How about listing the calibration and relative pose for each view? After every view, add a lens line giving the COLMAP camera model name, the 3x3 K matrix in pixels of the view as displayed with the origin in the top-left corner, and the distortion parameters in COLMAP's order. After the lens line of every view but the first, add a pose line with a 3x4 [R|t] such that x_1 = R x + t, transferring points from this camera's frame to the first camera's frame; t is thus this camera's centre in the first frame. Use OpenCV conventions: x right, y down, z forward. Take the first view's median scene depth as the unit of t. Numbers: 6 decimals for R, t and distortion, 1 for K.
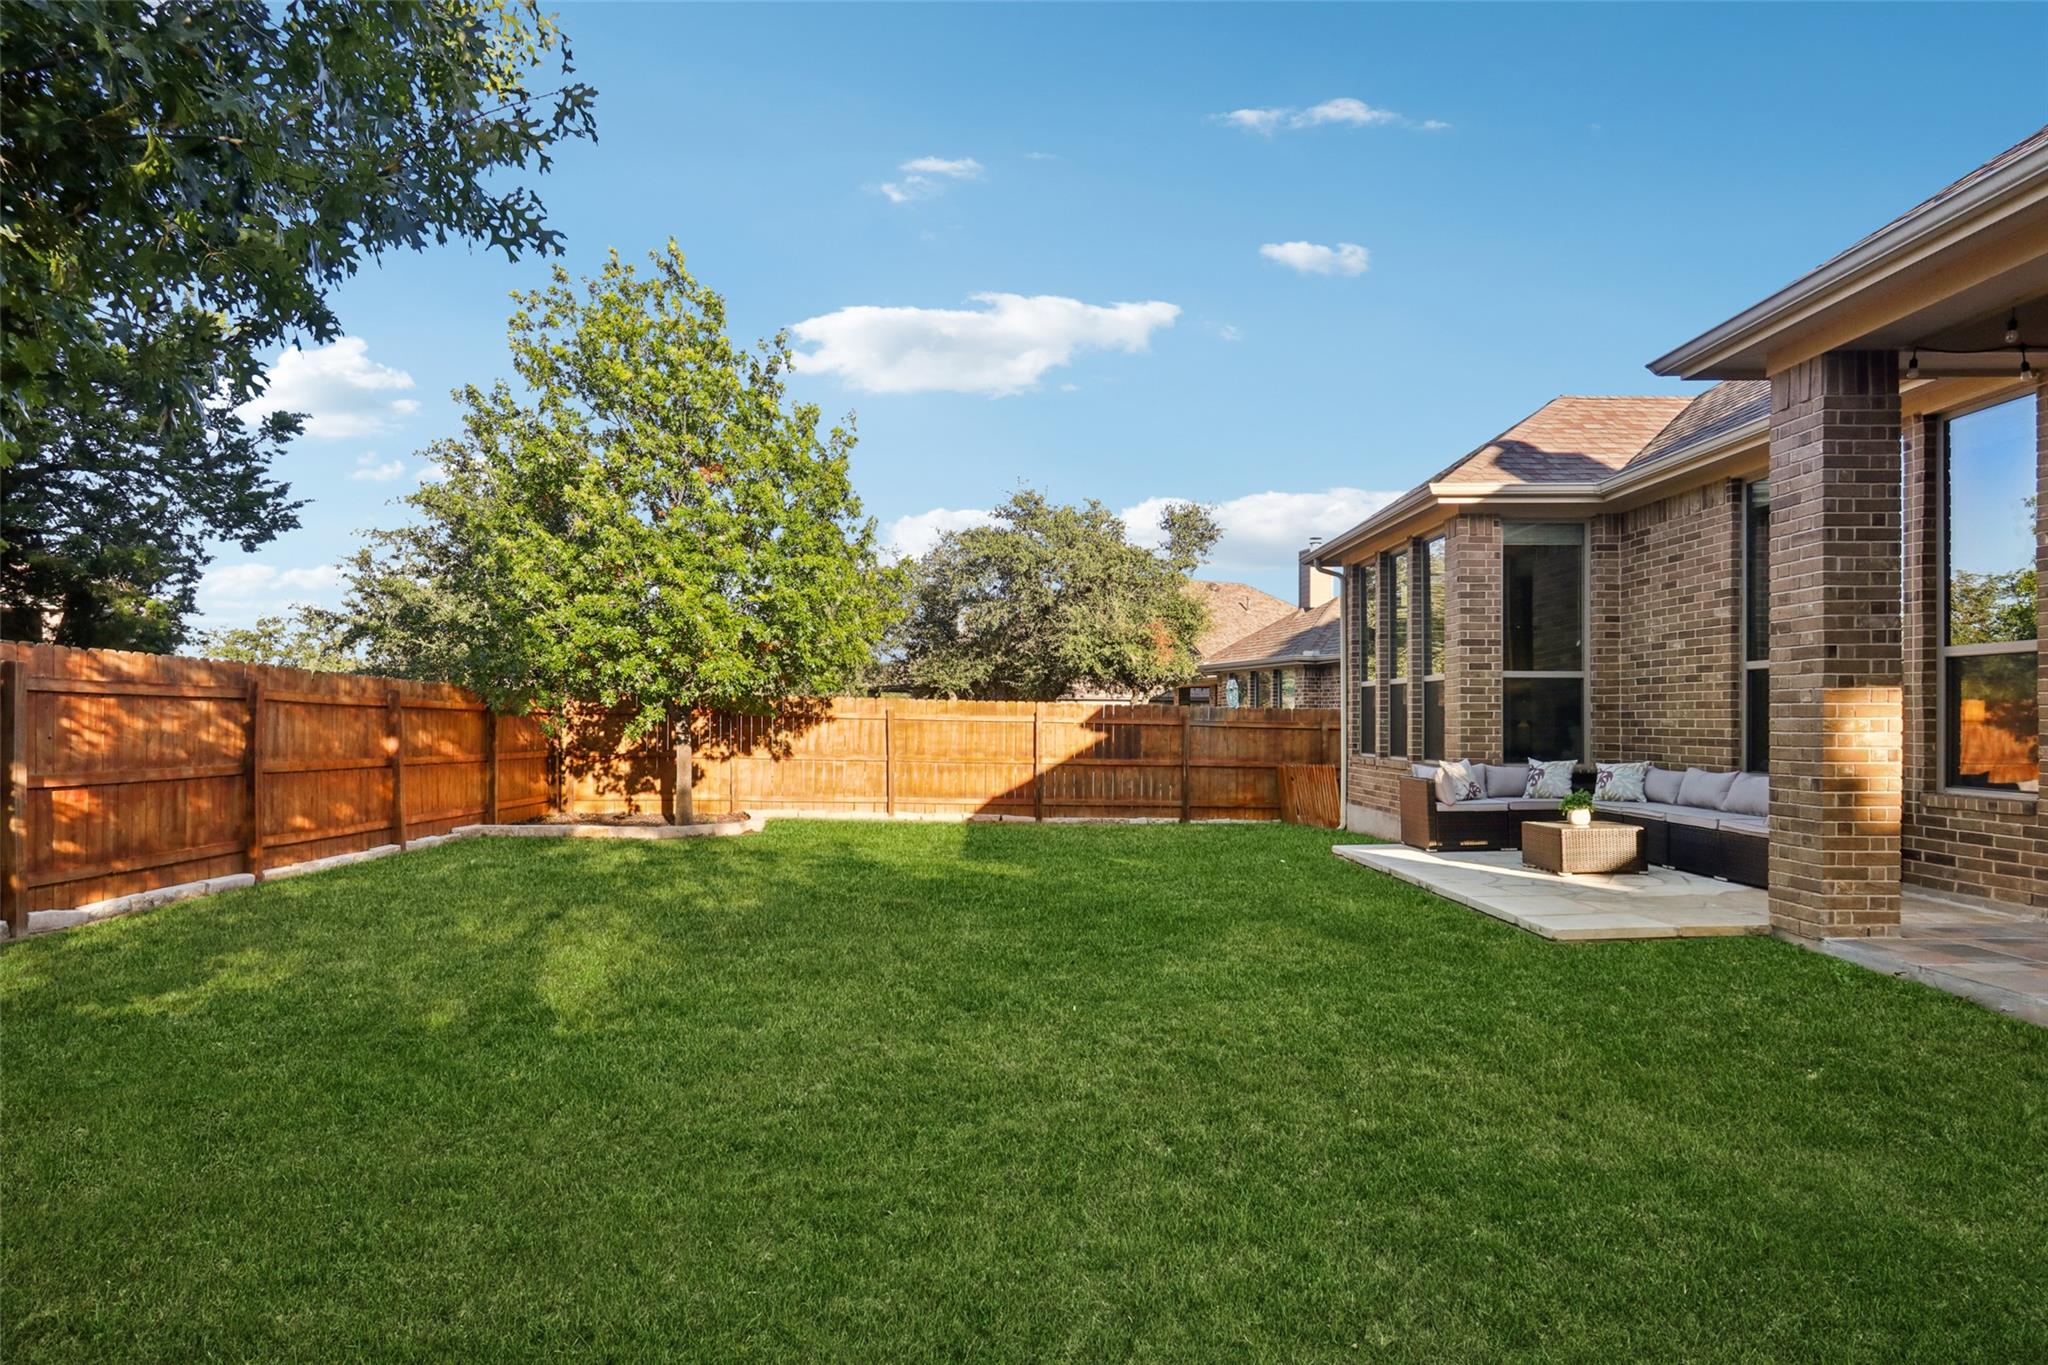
lens RADIAL K [[1154.8, 0, 1020.7], [0, 1154.8, 722.5], [0, 0, 1]] dist [0.029006, 0.000079]
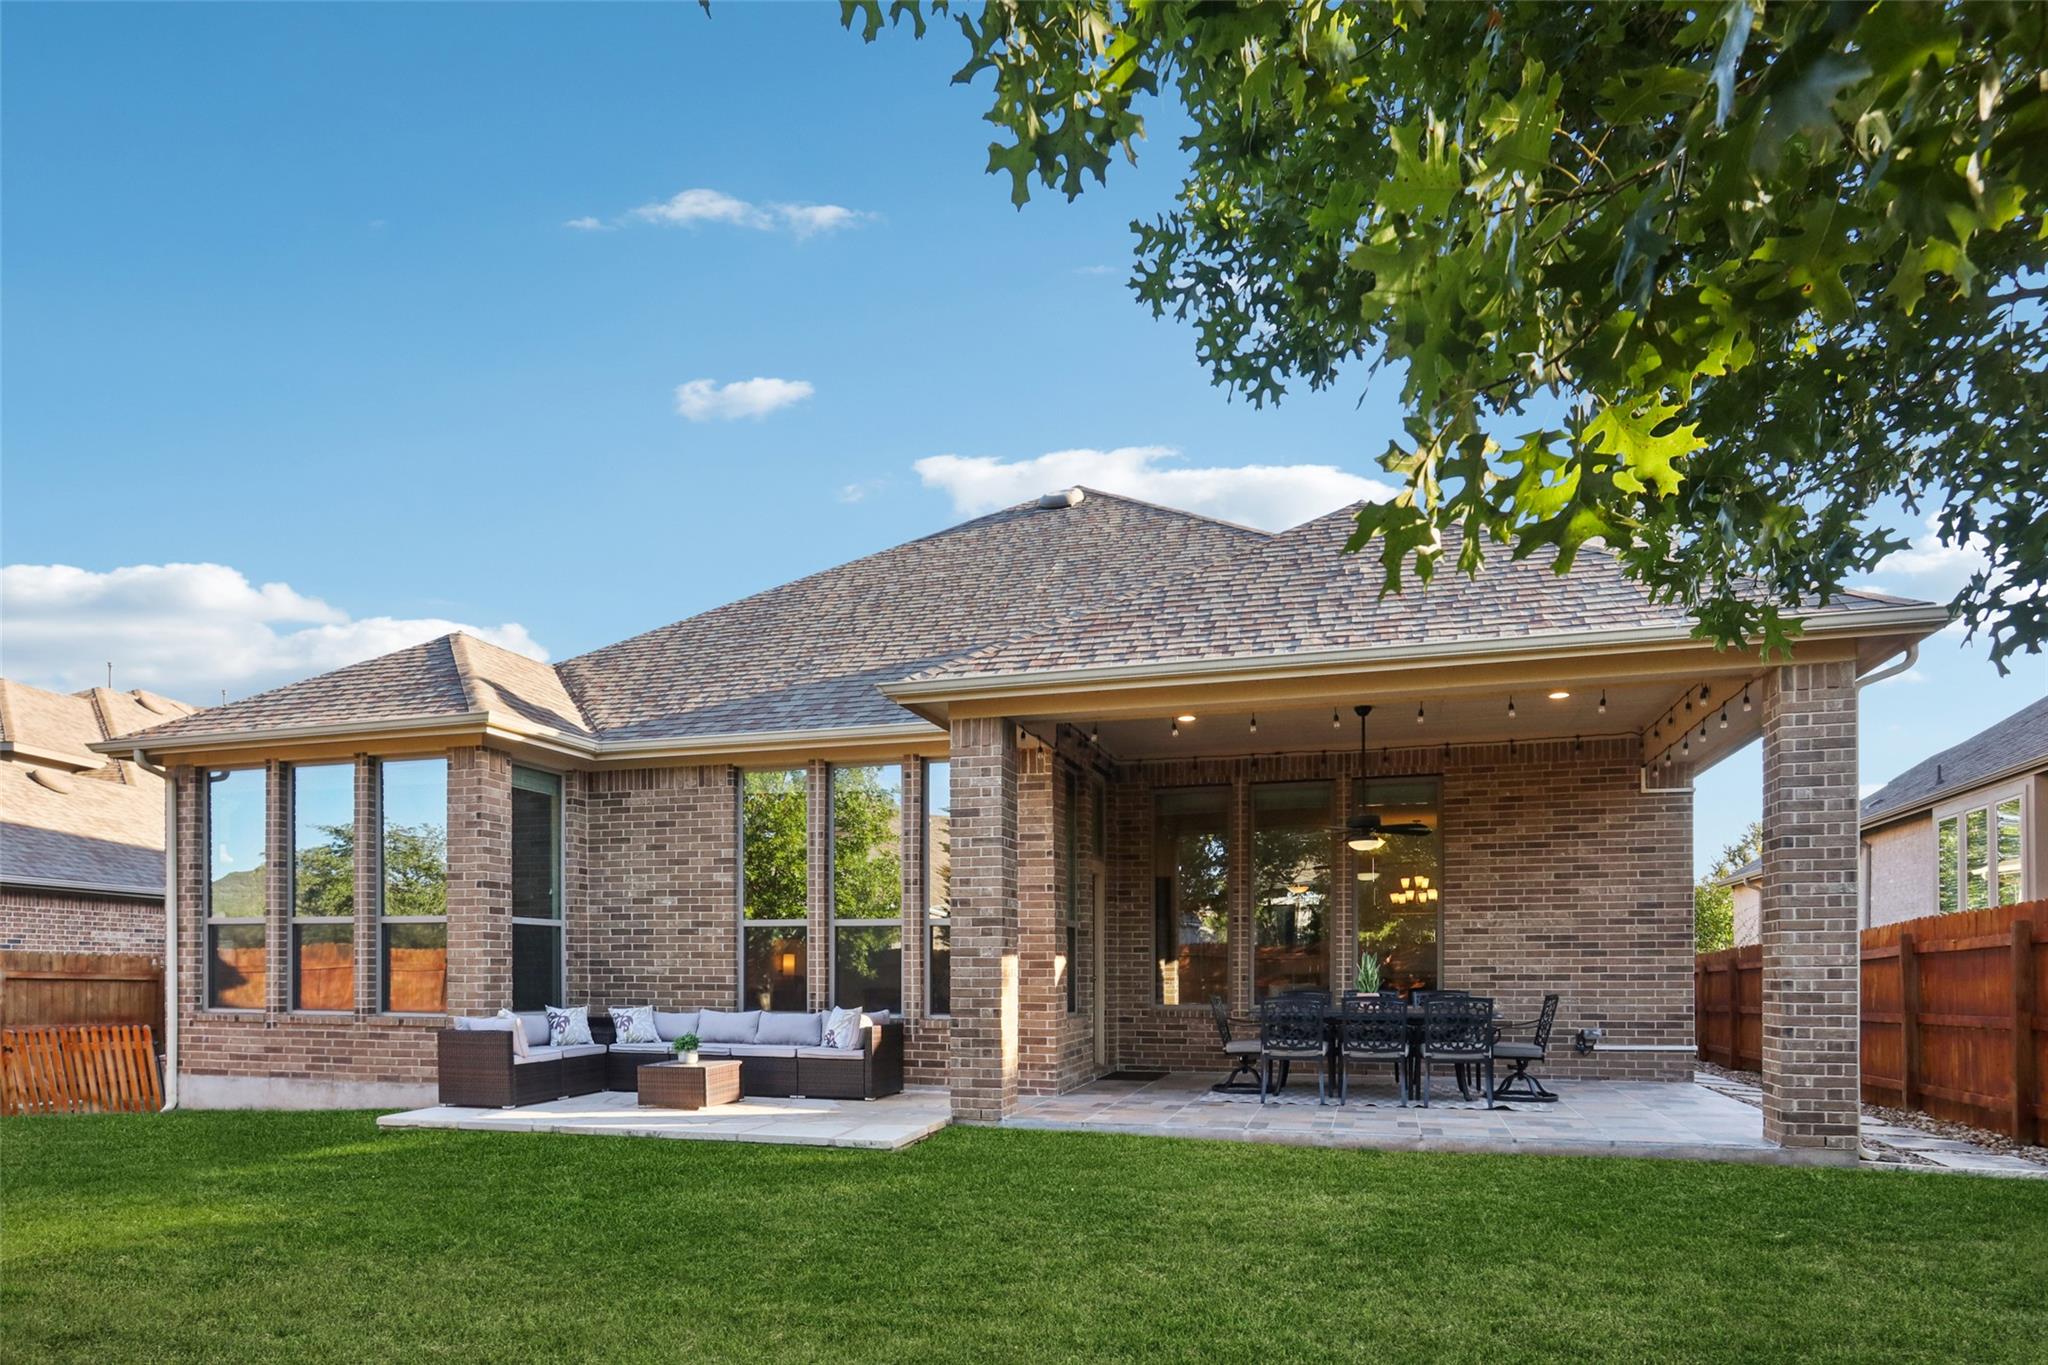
lens RADIAL K [[1229.0, 0, 1018.8], [0, 1229.0, 977.2], [0, 0, 1]] dist [-0.003257, -0.000832]
pose [[0.302727, -0.003350, 0.953071, -0.488966], [-0.001302, 0.999991, 0.003929, 0.001779], [-0.953076, -0.002430, 0.302720, 0.331507]]
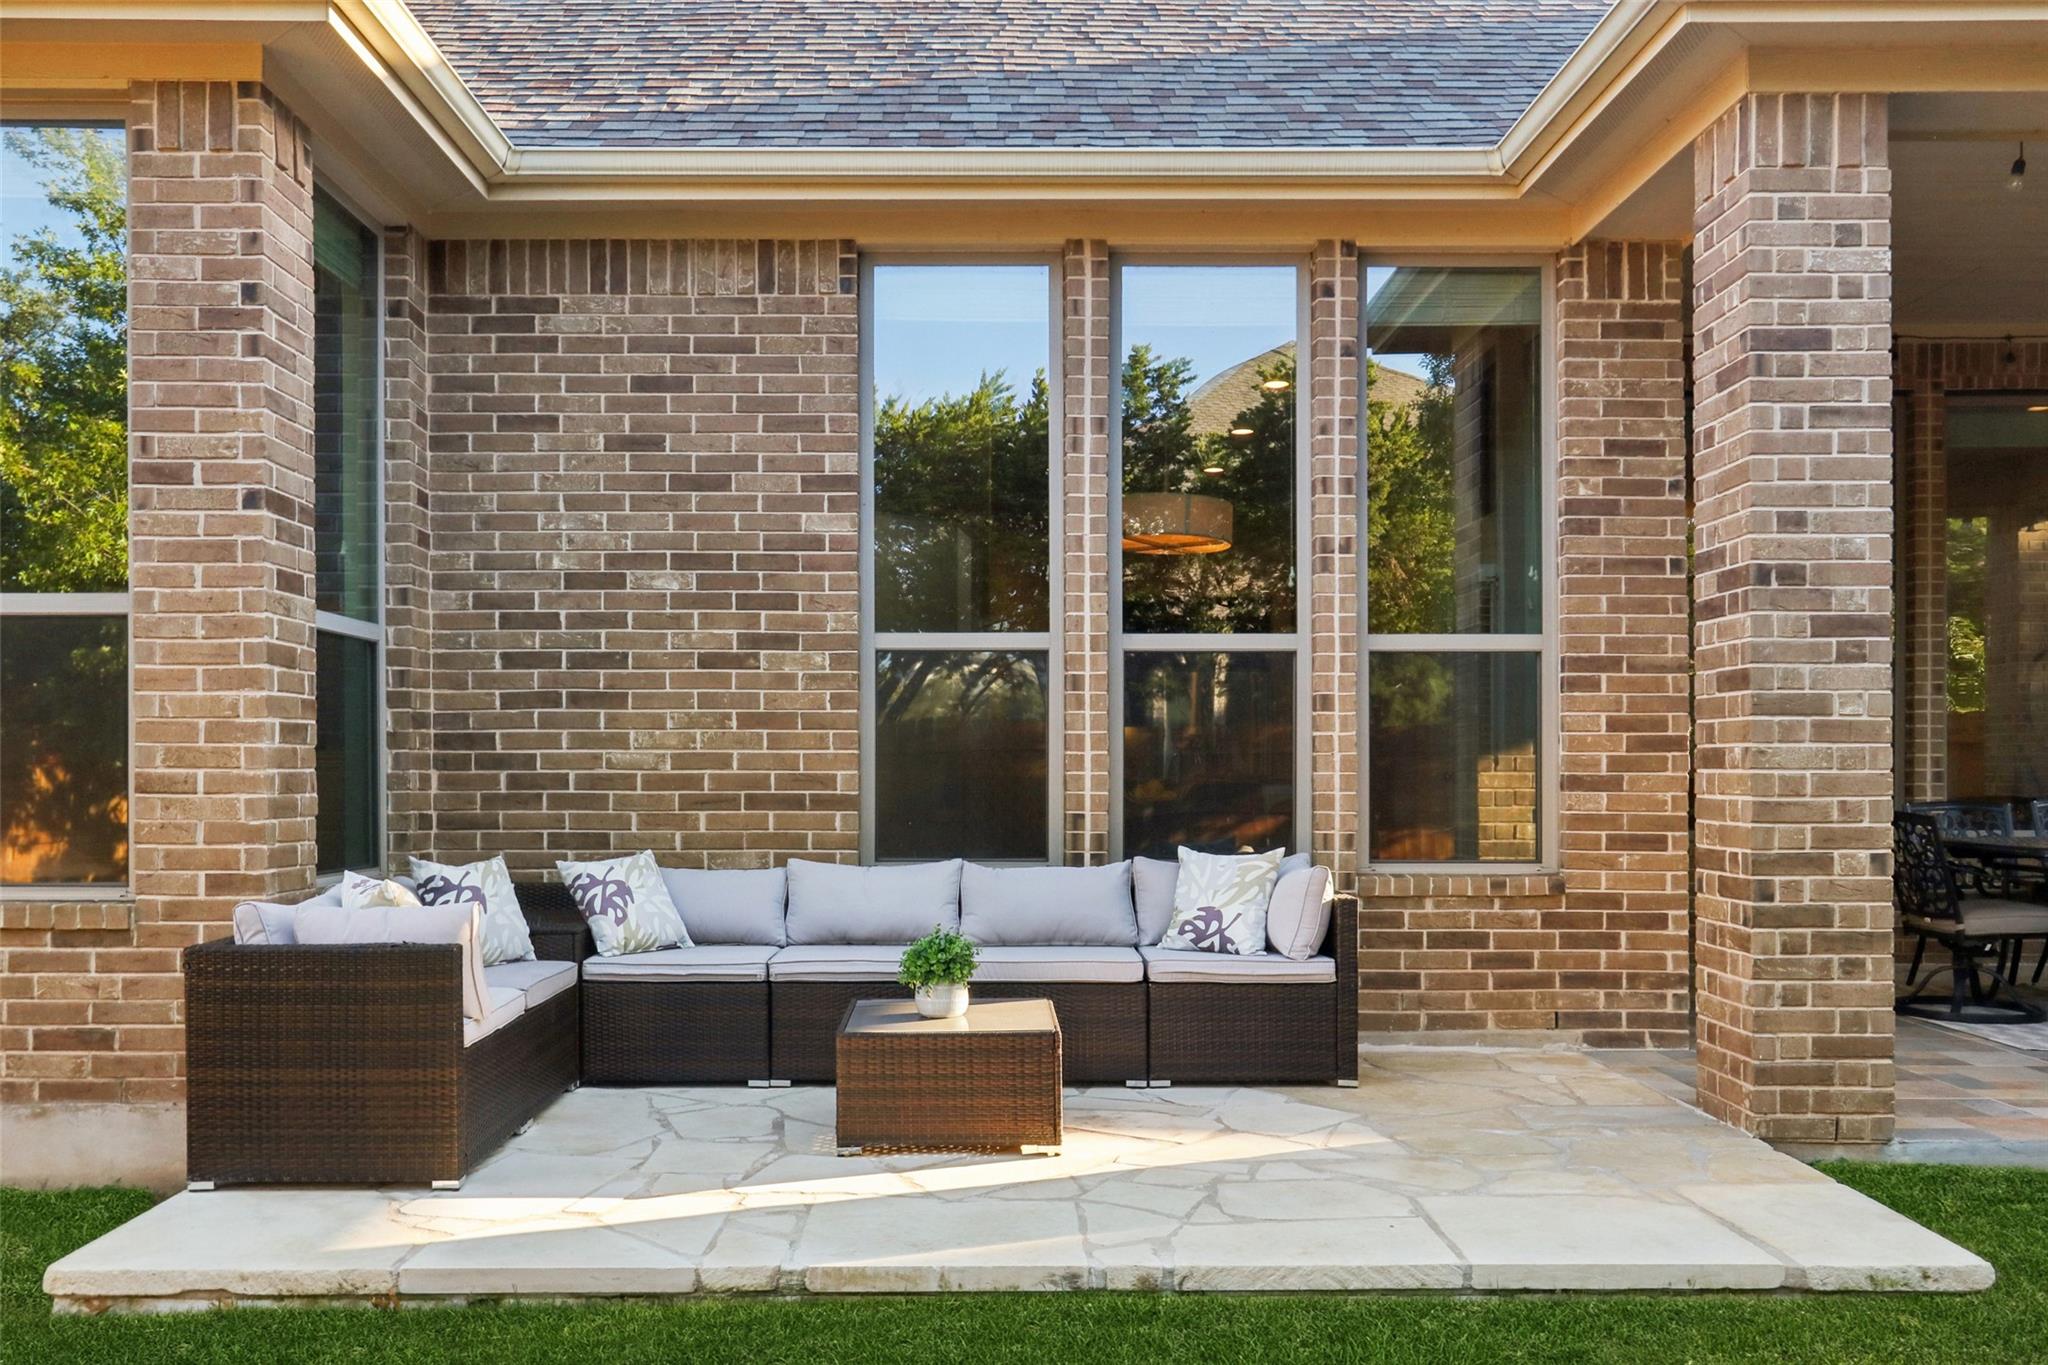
lens RADIAL K [[1739.7, 0, 1021.9], [0, 1739.7, 770.3], [0, 0, 1]] dist [-0.004421, 0.006450]
pose [[0.008392, 0.002195, 0.999962, -0.095740], [0.002094, 0.999995, -0.002212, 0.006268], [-0.999963, 0.002112, 0.008387, 0.902463]]
